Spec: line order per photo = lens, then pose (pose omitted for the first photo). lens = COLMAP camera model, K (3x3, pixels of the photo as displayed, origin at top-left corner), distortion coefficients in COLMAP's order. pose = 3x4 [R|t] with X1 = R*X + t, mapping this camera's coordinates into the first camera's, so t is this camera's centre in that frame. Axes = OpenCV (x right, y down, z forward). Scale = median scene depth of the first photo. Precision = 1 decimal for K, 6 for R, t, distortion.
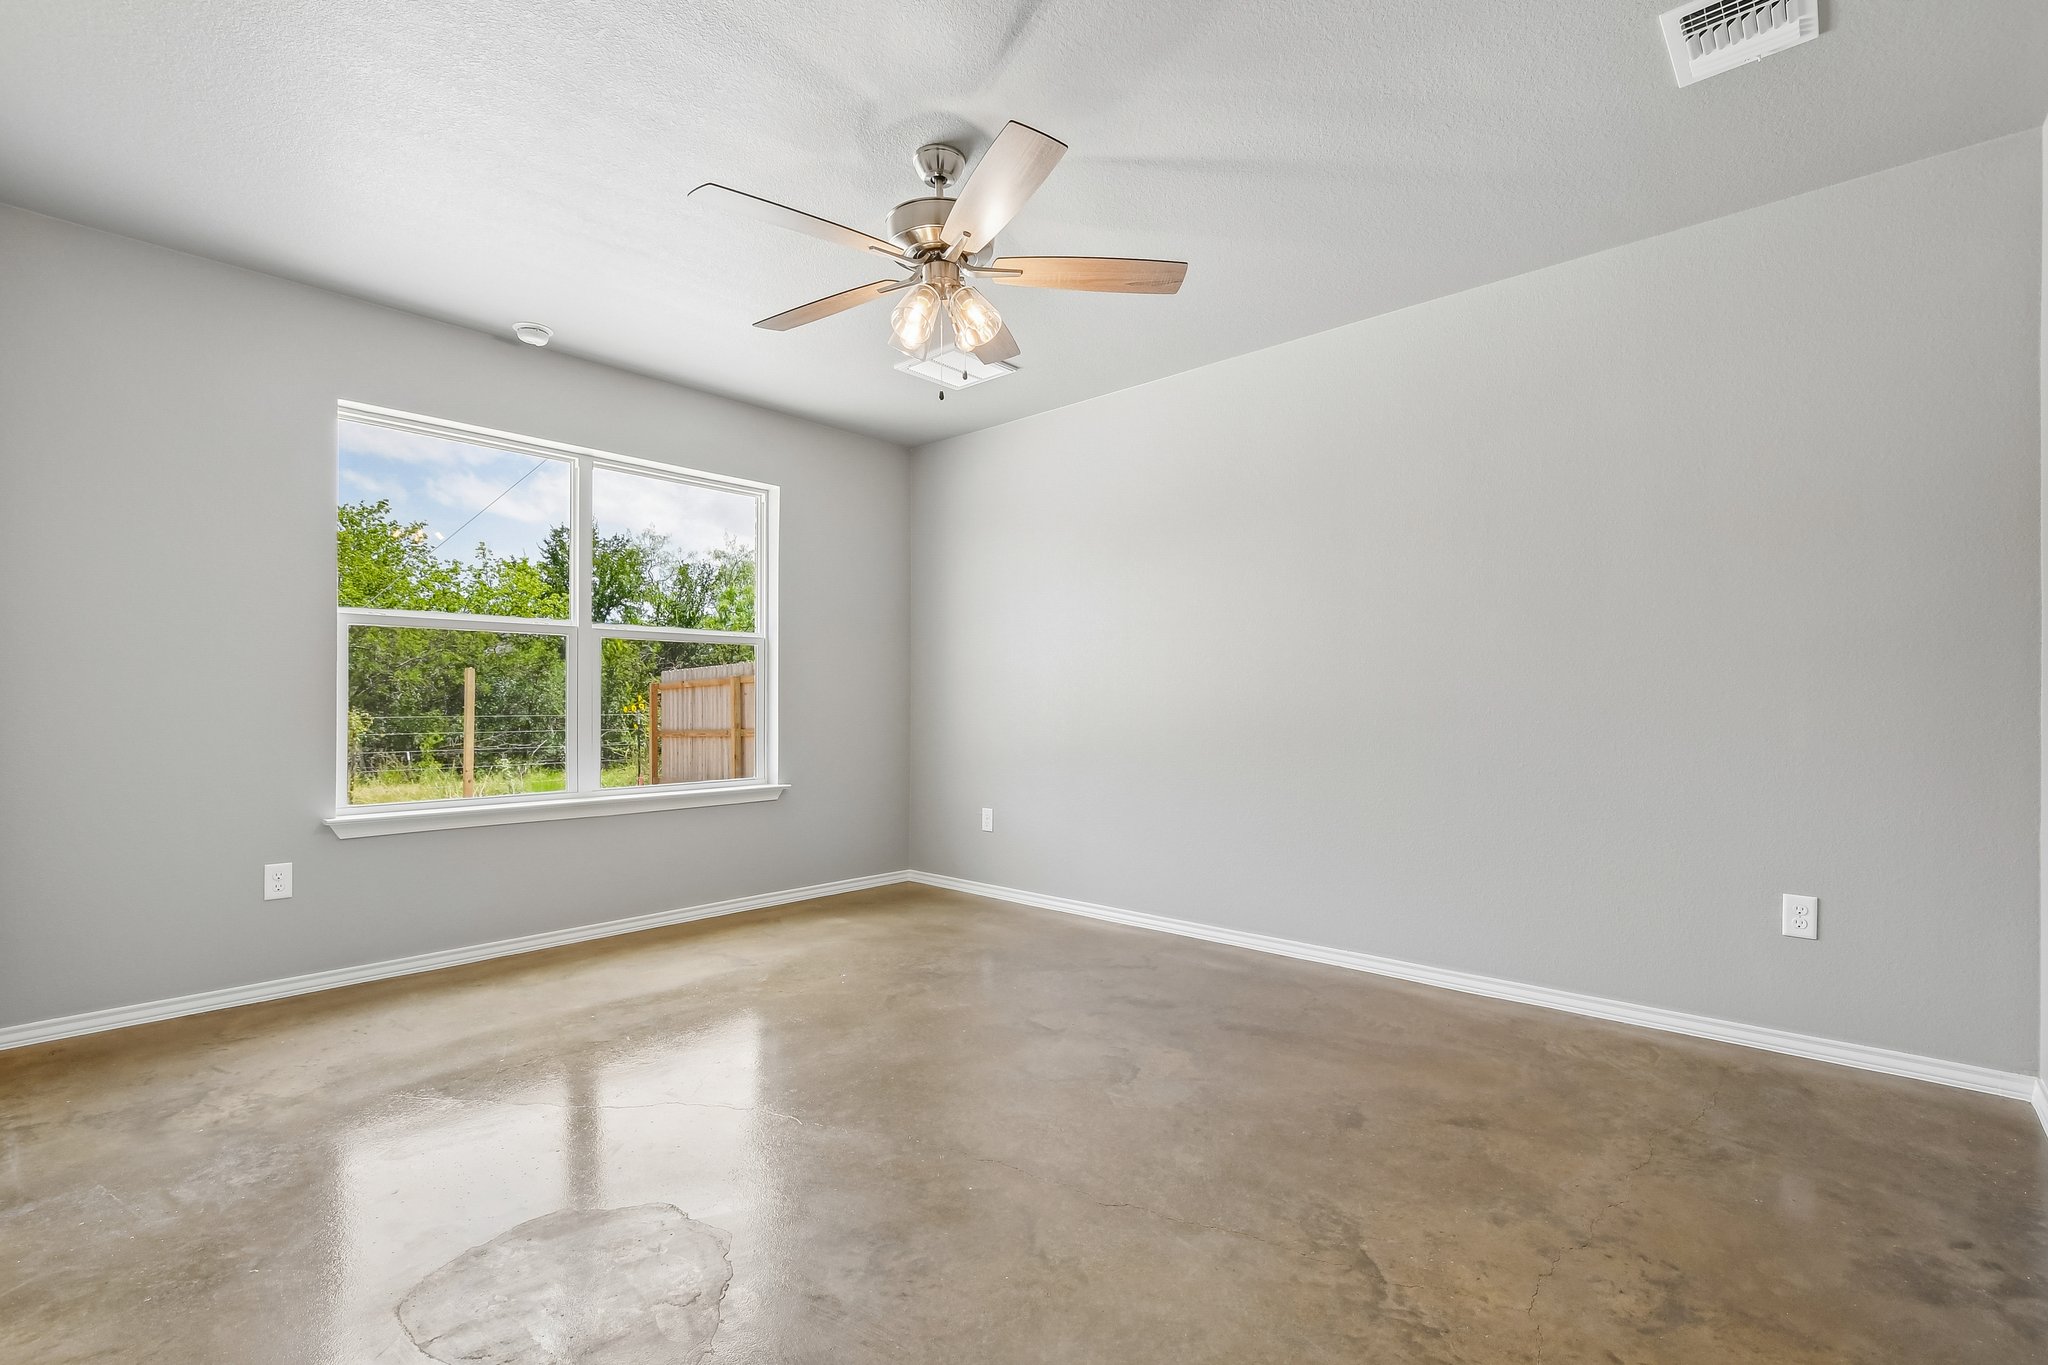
lens RADIAL K [[913.6, 0, 1025.4], [0, 913.6, 700.9], [0, 0, 1]] dist [0.006281, -0.004473]
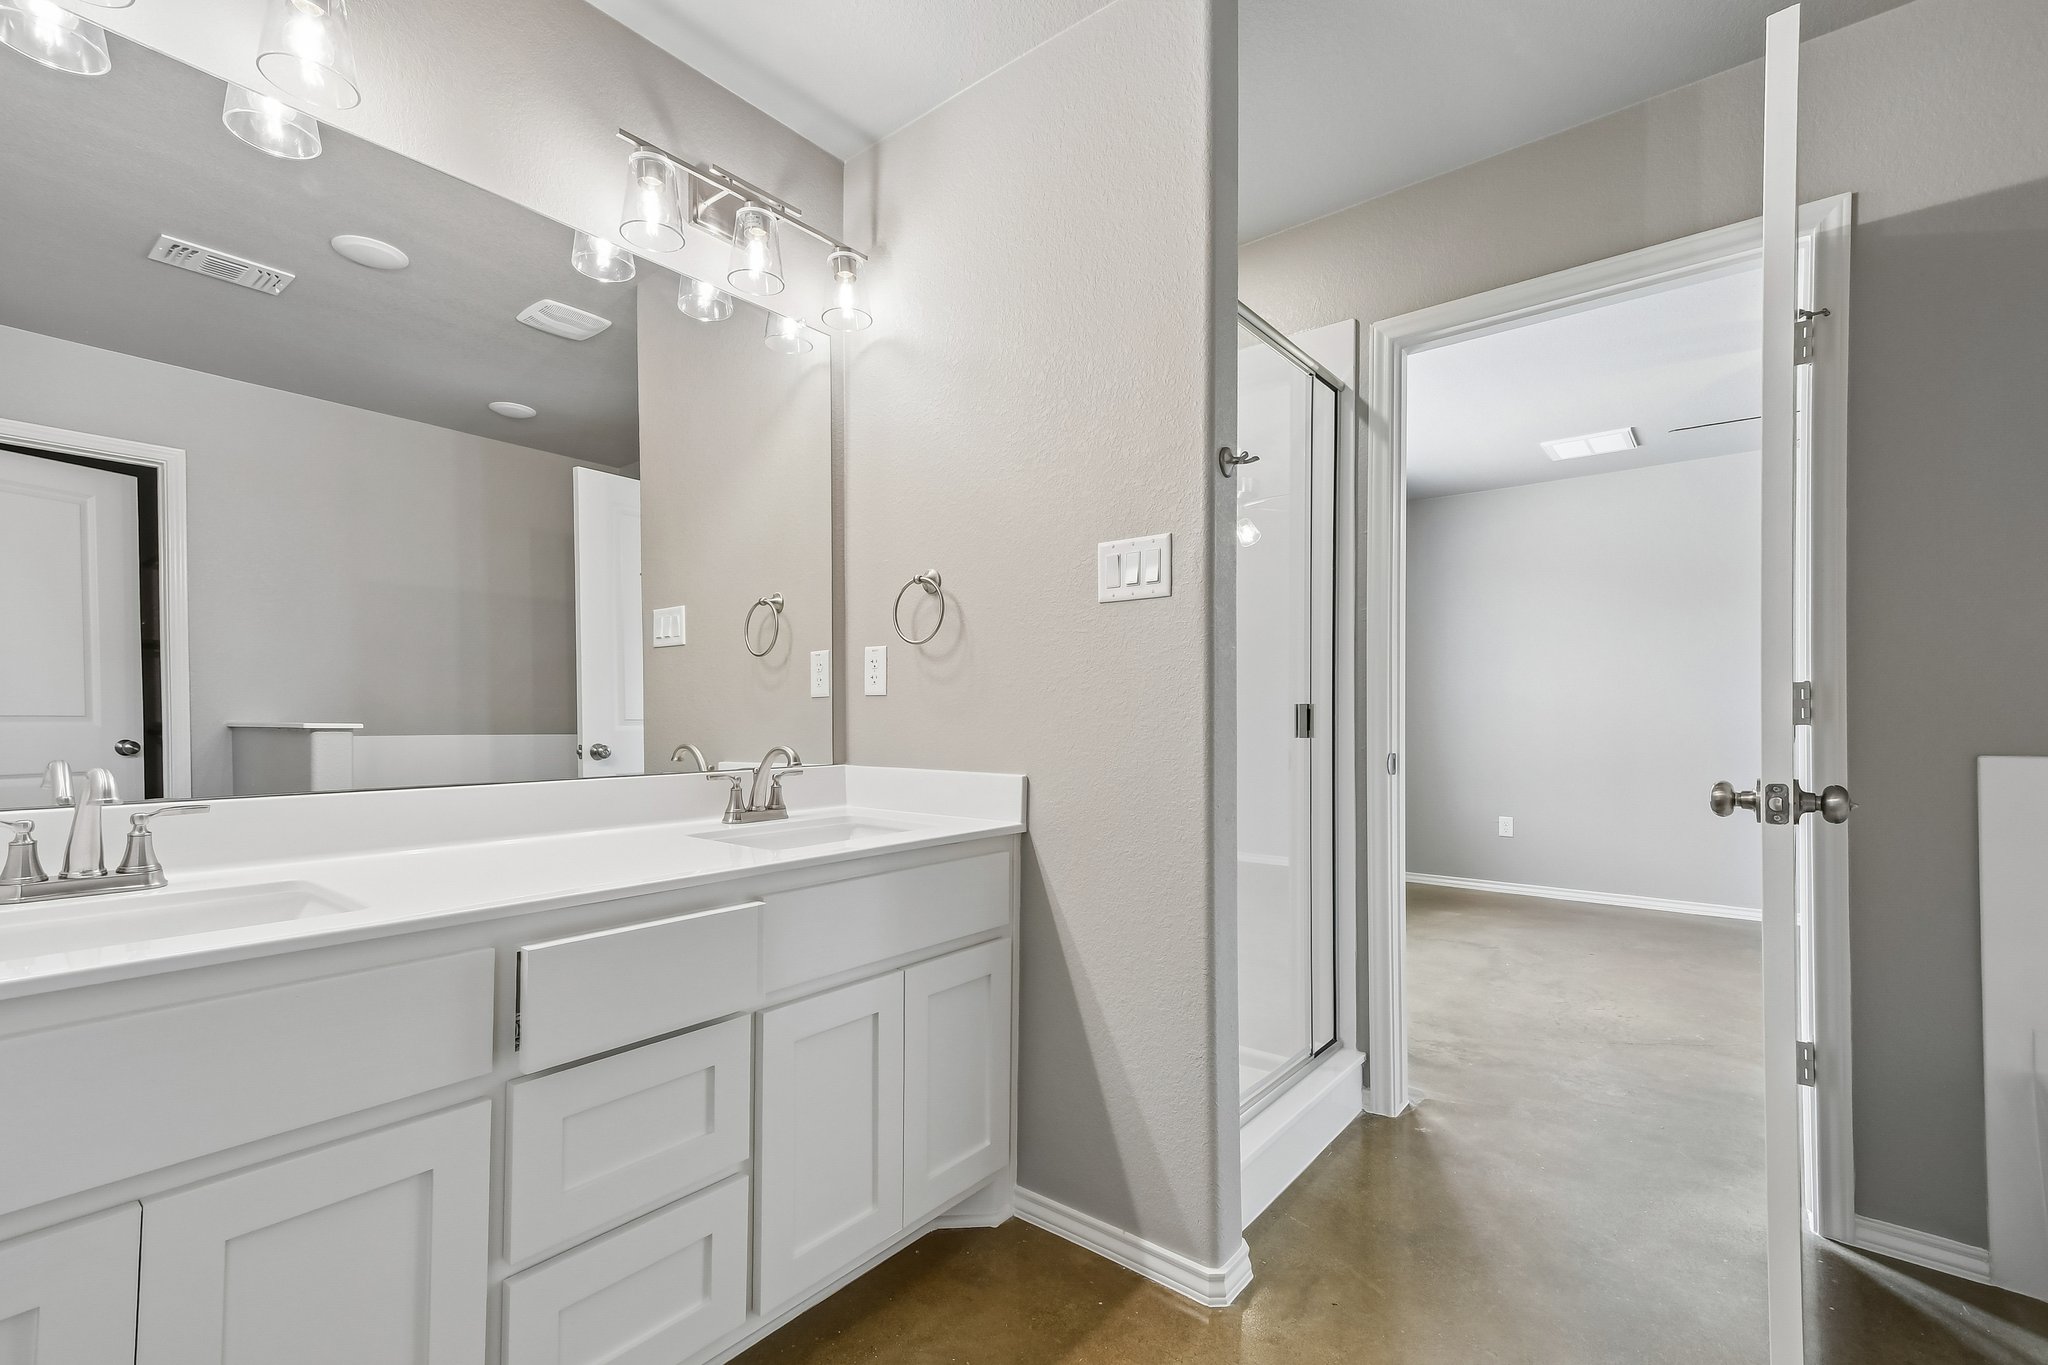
lens RADIAL K [[913.6, 0, 1009.7], [0, 913.6, 701.0], [0, 0, 1]] dist [0.006281, -0.004473]
pose [[0.998403, 0.005418, 0.056235, -1.242976], [-0.004678, 0.999901, -0.013271, -0.012757], [-0.056301, 0.012987, 0.998329, -0.187310]]
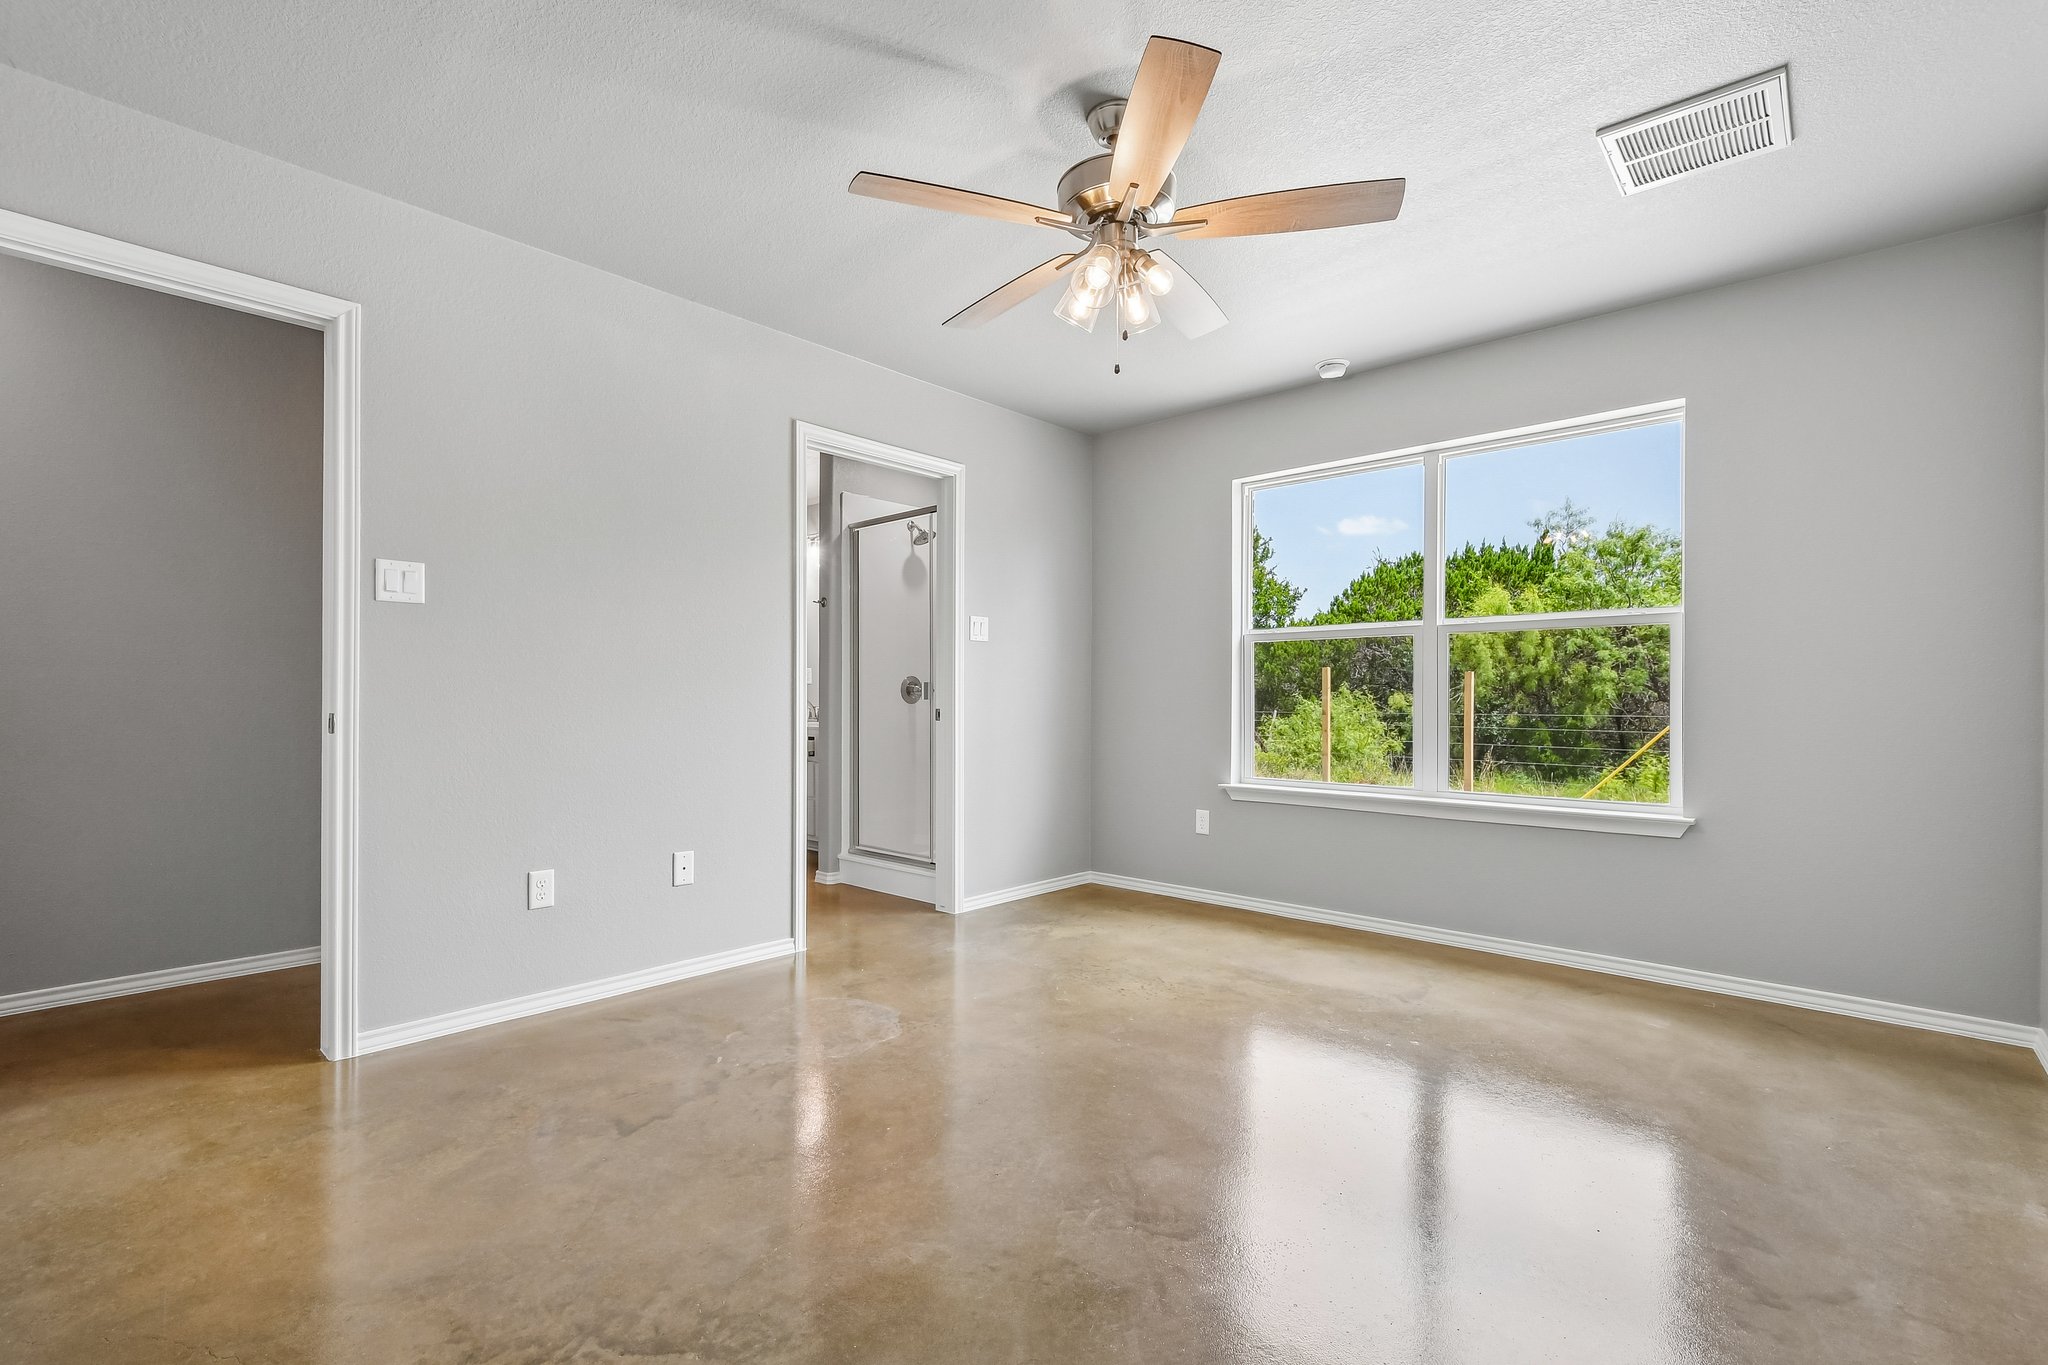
lens RADIAL K [[913.6, 0, 1010.3], [0, 913.6, 696.6], [0, 0, 1]] dist [0.006281, -0.004473]
pose [[-0.010230, -0.002353, -0.999945, 0.730134], [0.000128, 0.999997, -0.002354, -0.001011], [0.999948, -0.000152, -0.010230, 0.790092]]
